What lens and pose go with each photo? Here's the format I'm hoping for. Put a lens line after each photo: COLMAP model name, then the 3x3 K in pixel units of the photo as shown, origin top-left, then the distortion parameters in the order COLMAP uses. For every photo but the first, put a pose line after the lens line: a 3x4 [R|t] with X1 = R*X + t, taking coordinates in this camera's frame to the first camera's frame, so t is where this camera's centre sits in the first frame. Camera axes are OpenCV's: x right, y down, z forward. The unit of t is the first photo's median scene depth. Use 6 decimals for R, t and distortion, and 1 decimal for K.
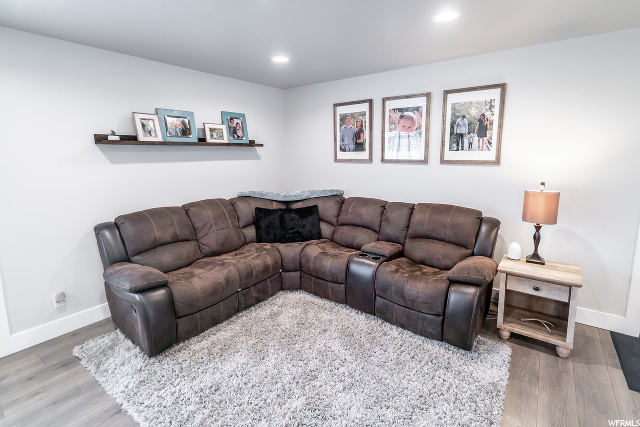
lens RADIAL K [[298.2, 0, 314.7], [0, 298.2, 192.1], [0, 0, 1]] dist [-0.000601, 0.000068]
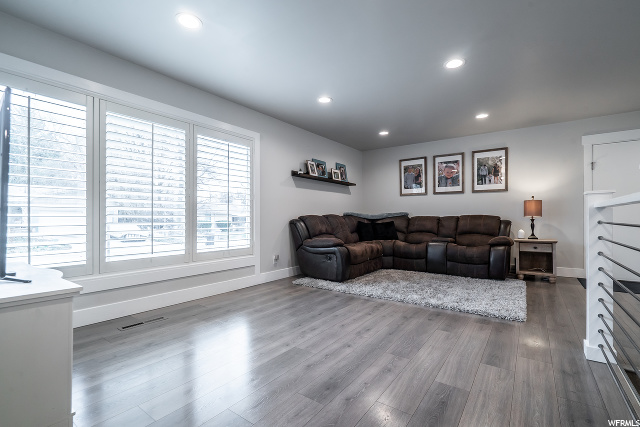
lens RADIAL K [[292.1, 0, 317.2], [0, 292.1, 215.5], [0, 0, 1]] dist [-0.000254, 0.000266]
pose [[0.999546, 0.005056, 0.029689, -0.523811], [-0.000857, 0.990179, -0.139800, 0.273737], [-0.030104, 0.139711, 0.989735, -0.621602]]
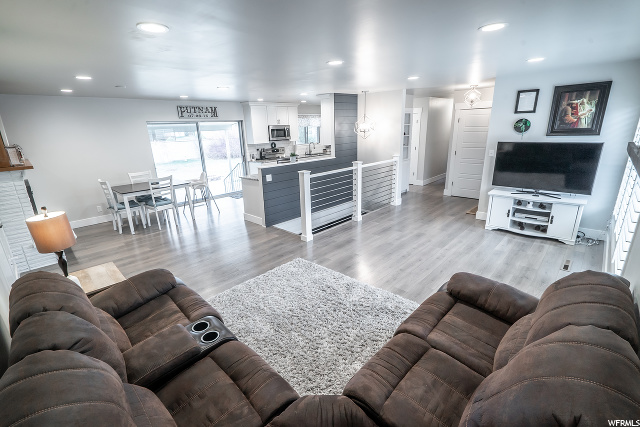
lens RADIAL K [[292.1, 0, 317.2], [0, 292.1, 215.5], [0, 0, 1]] dist [-0.000254, 0.000266]
pose [[-0.993717, 0.002161, 0.111905, -0.134127], [0.049145, 0.906702, 0.418899, -0.249369], [-0.100559, 0.421767, -0.901111, 1.293411]]
